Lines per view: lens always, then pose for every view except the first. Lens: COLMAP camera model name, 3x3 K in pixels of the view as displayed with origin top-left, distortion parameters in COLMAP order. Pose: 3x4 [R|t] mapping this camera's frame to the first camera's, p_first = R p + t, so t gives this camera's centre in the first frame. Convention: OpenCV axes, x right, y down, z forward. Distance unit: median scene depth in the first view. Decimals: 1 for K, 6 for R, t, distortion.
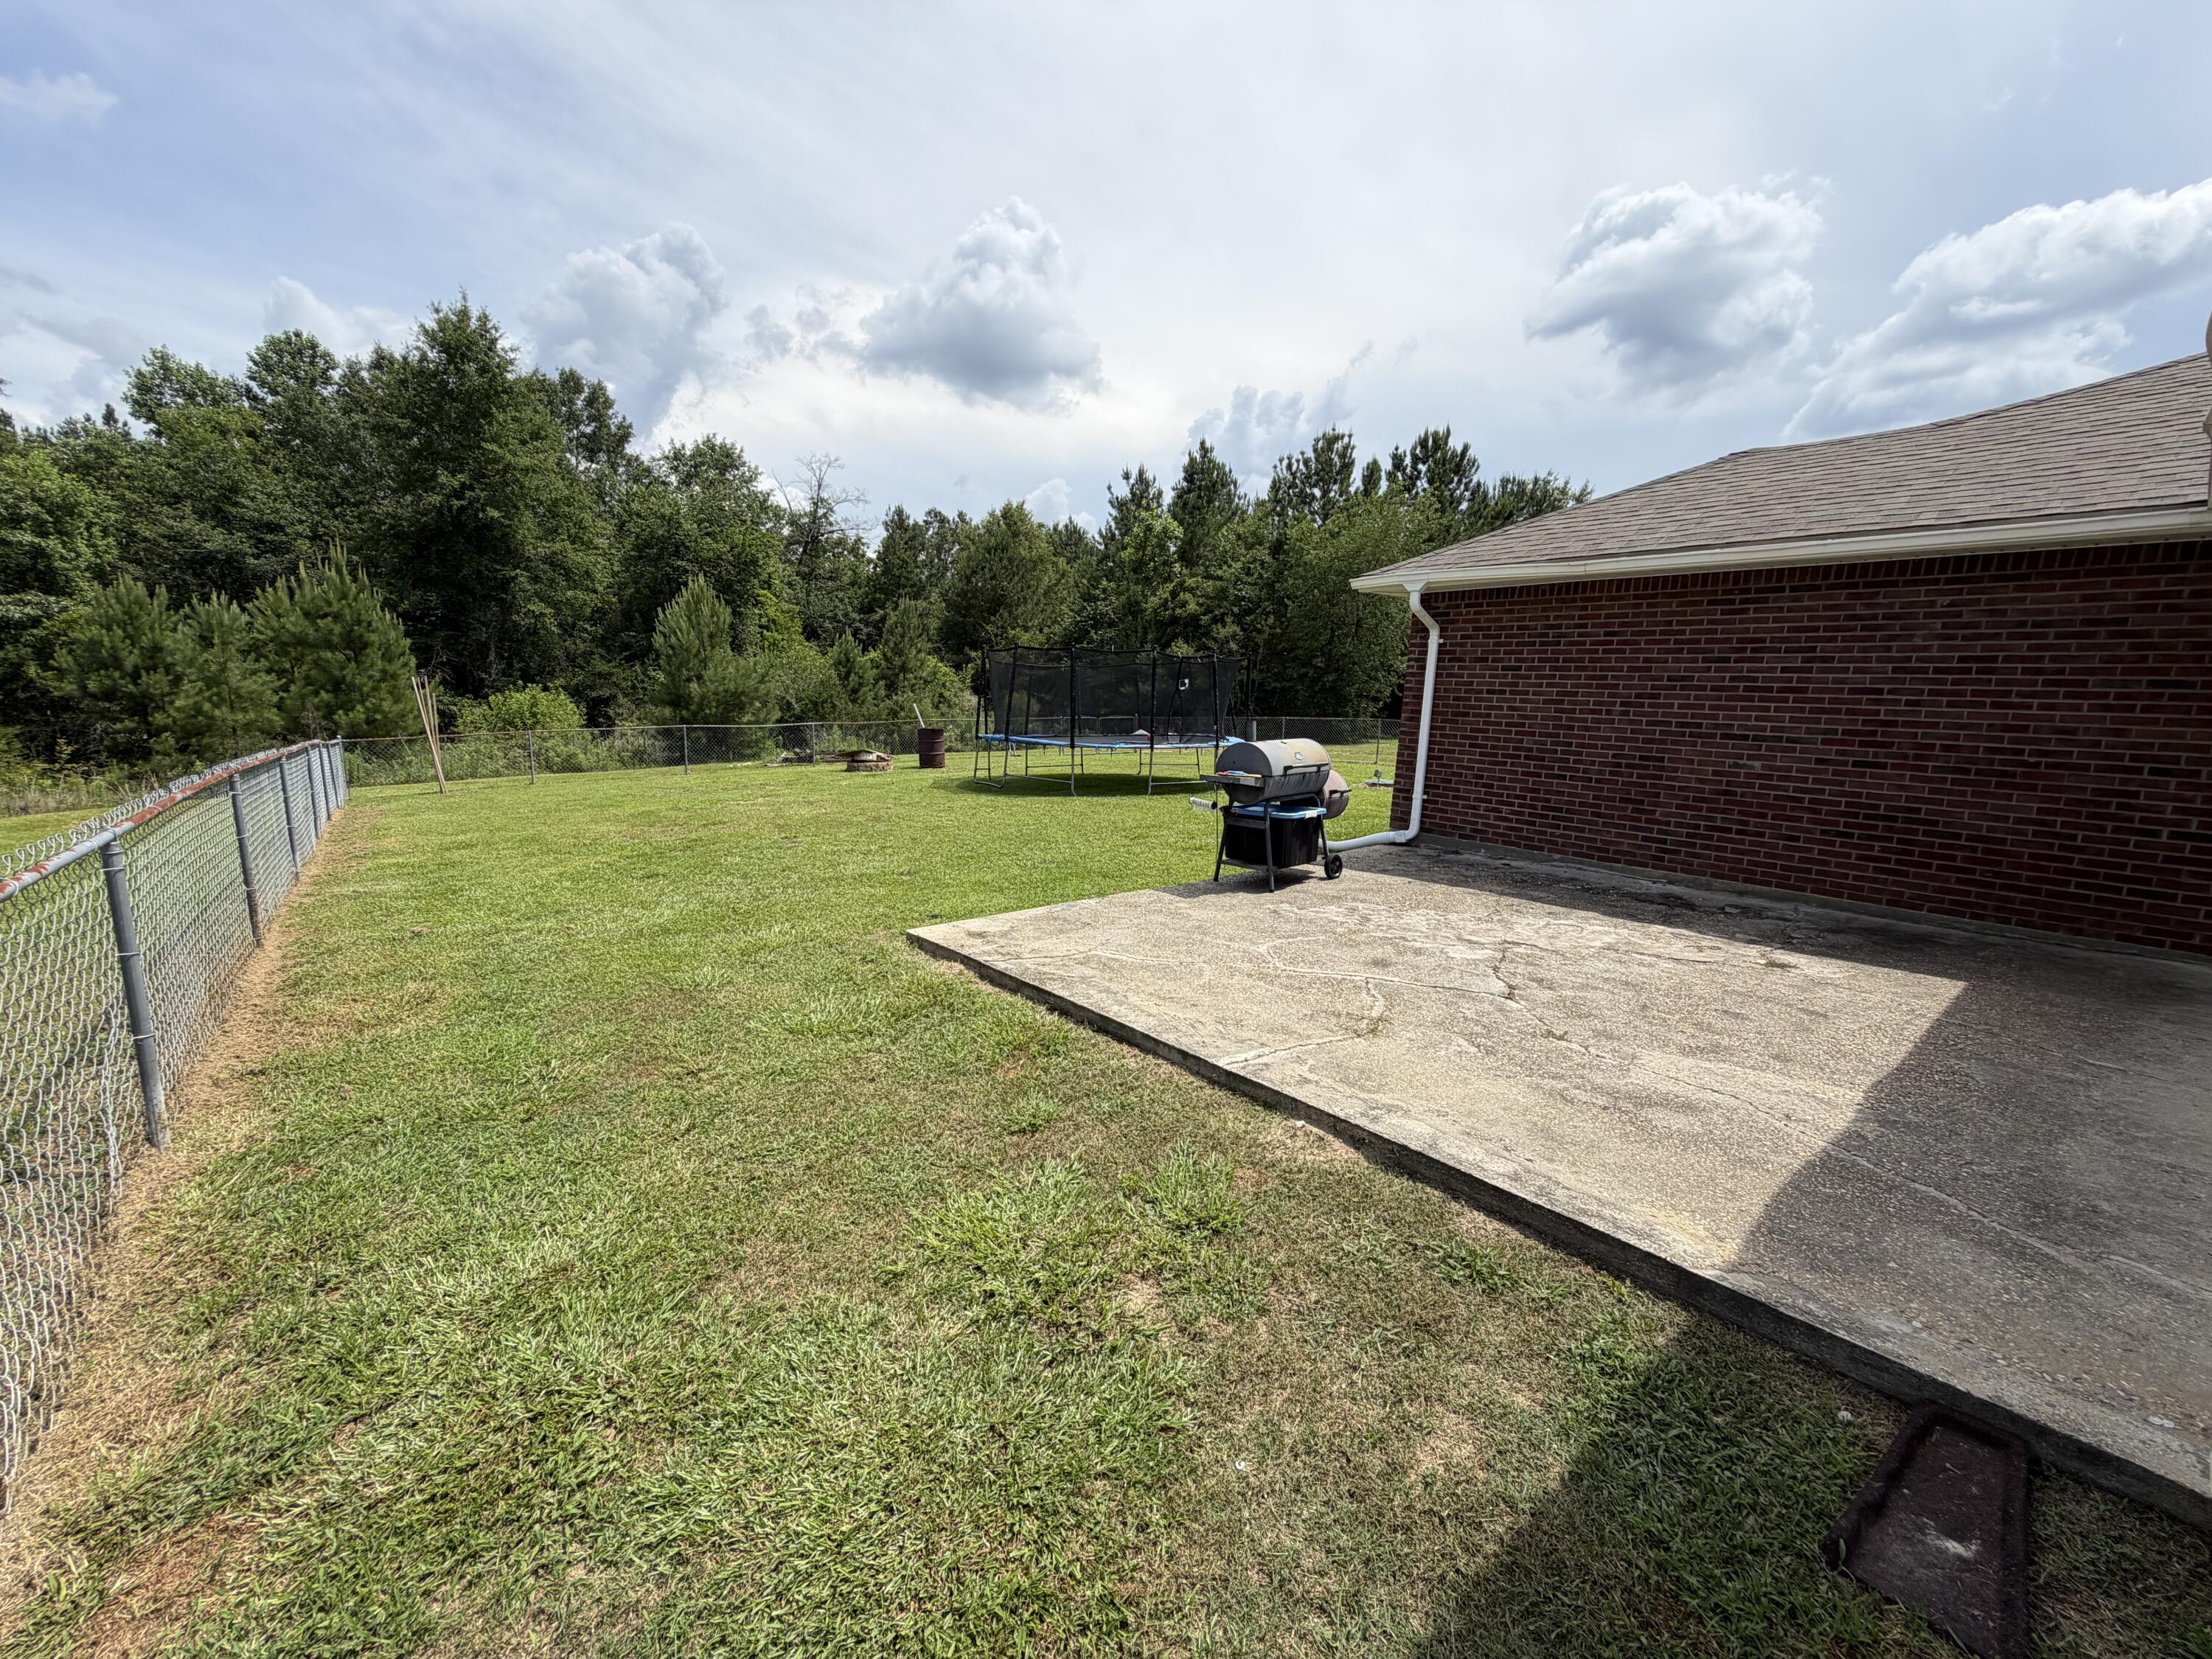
lens RADIAL K [[890.1, 0, 1101.0], [0, 890.1, 826.0], [0, 0, 1]] dist [0.004213, 0.000736]
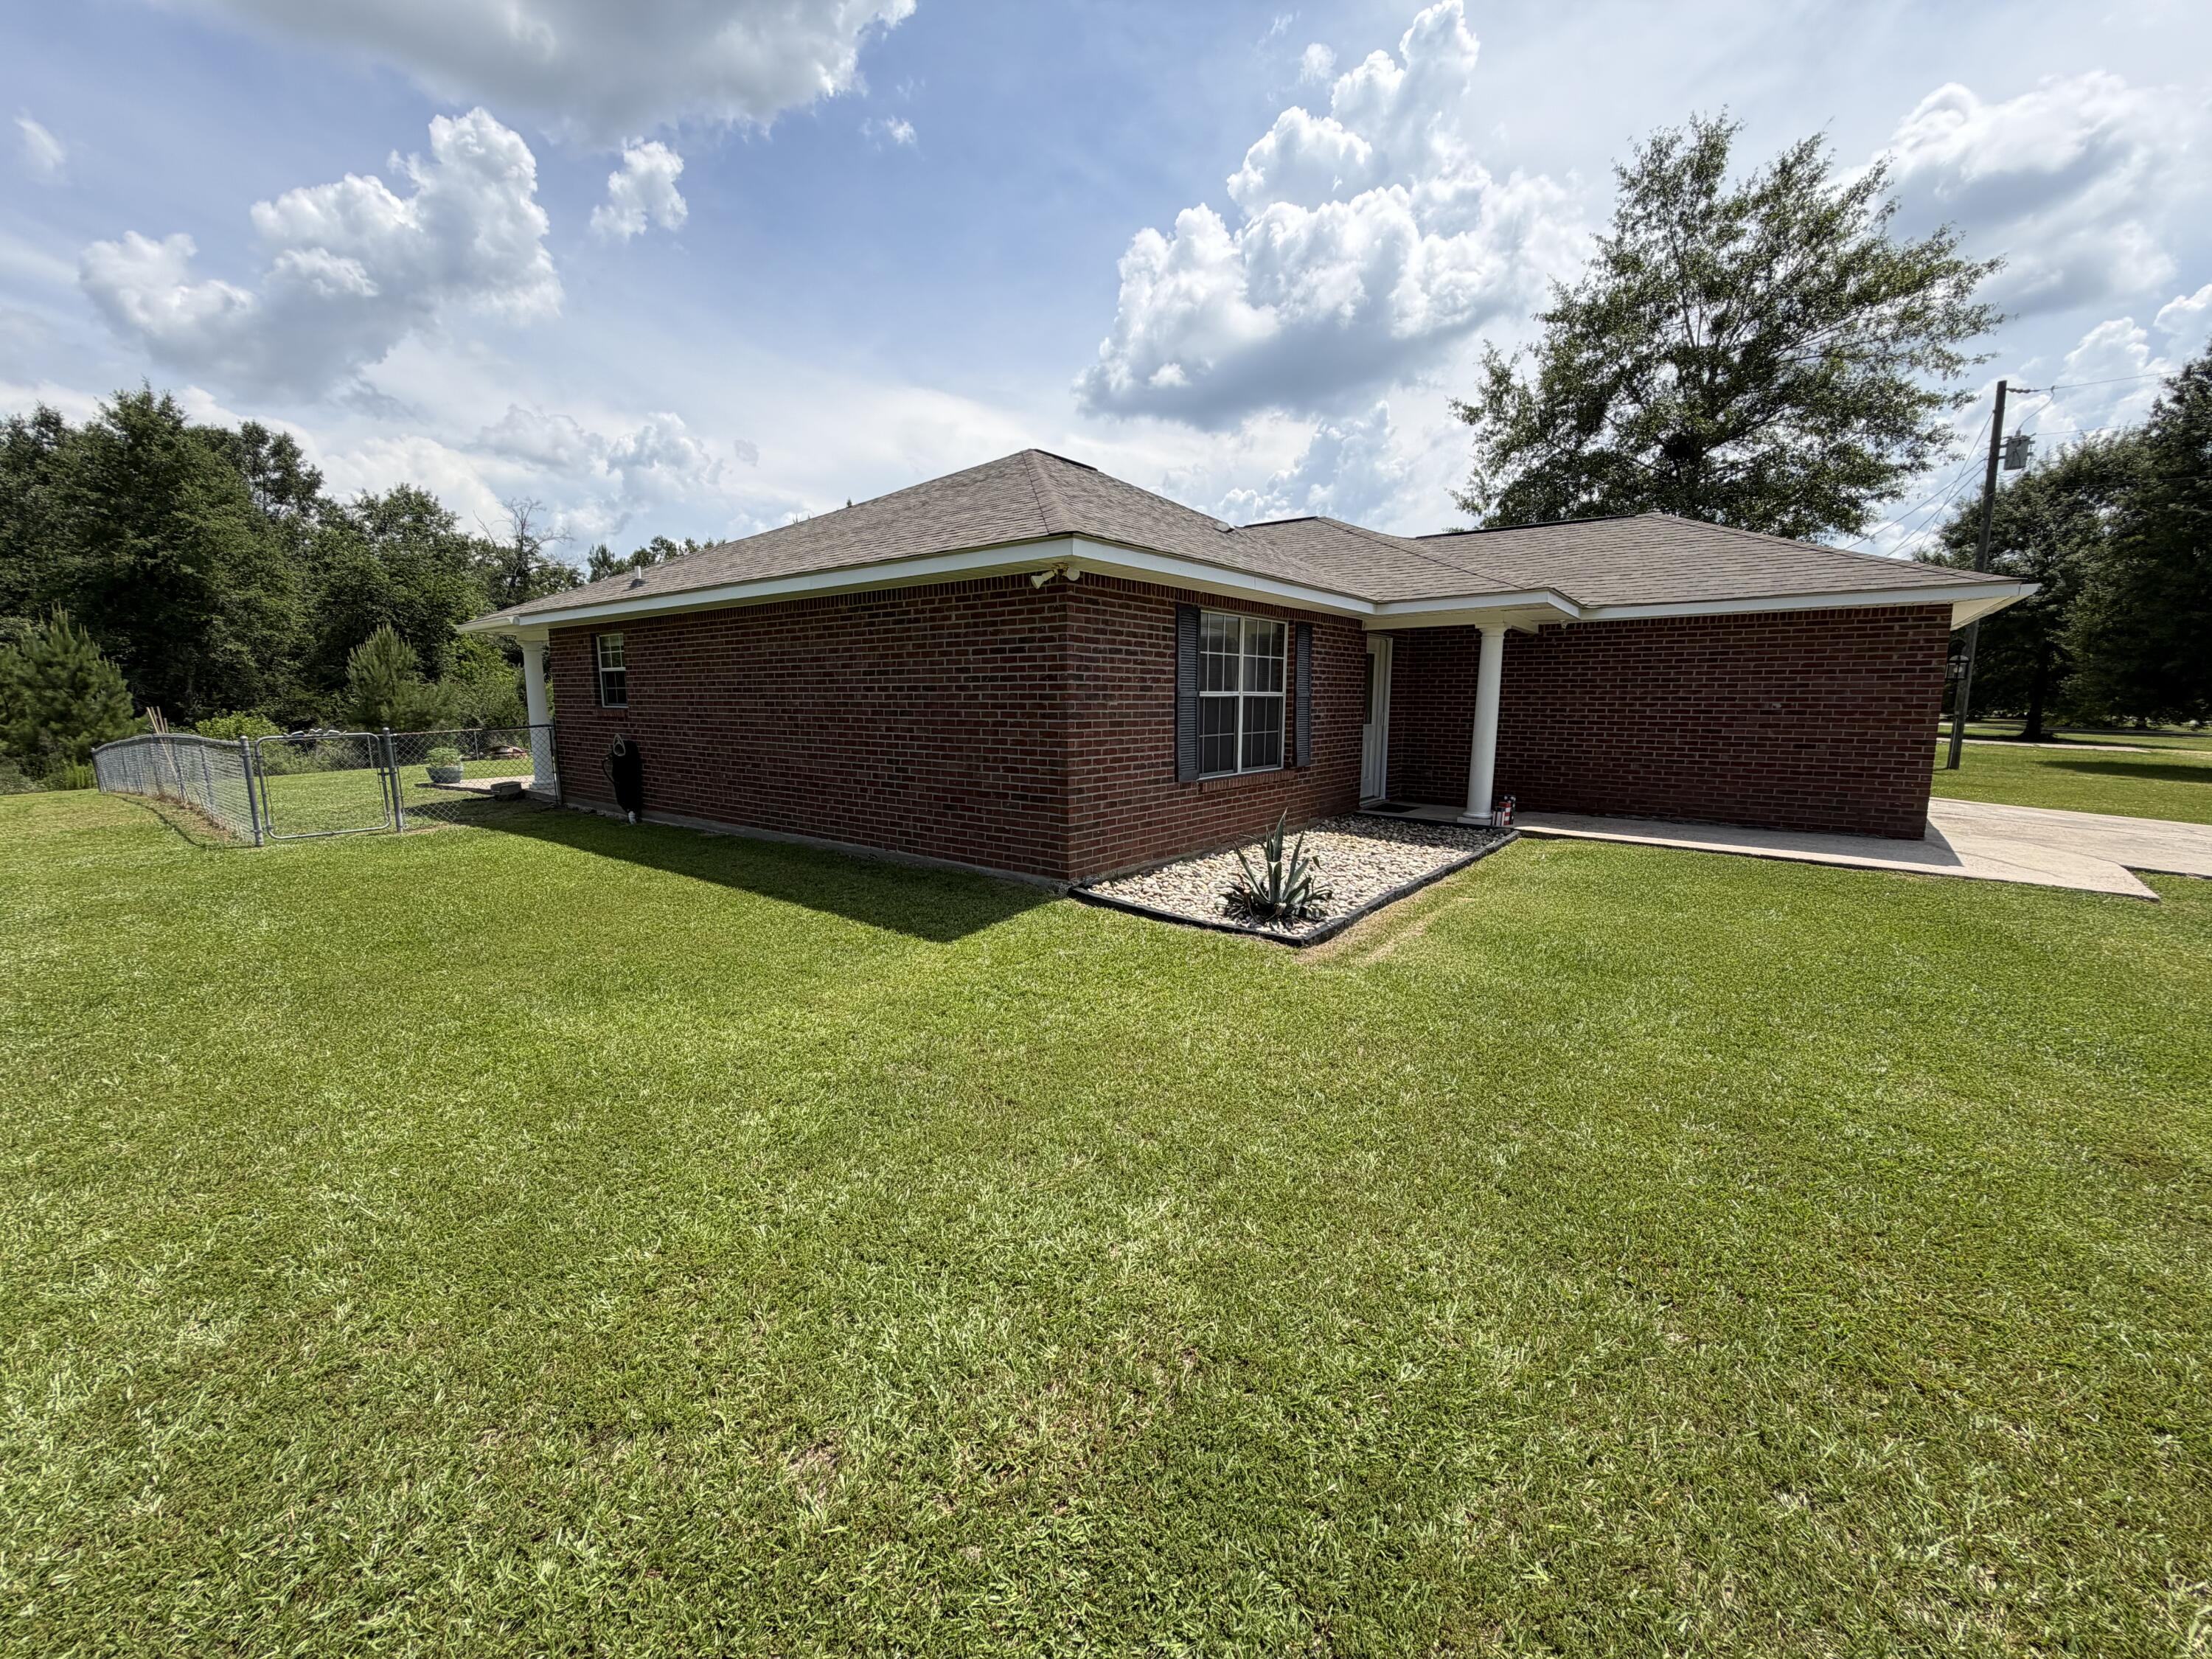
lens RADIAL K [[890.1, 0, 1099.0], [0, 890.1, 819.9], [0, 0, 1]] dist [0.004213, 0.000736]
pose [[0.975686, -0.060542, 0.210643, 0.210146], [0.063779, 0.997927, -0.008602, 0.063207], [-0.209686, 0.021828, 0.977525, -0.374137]]
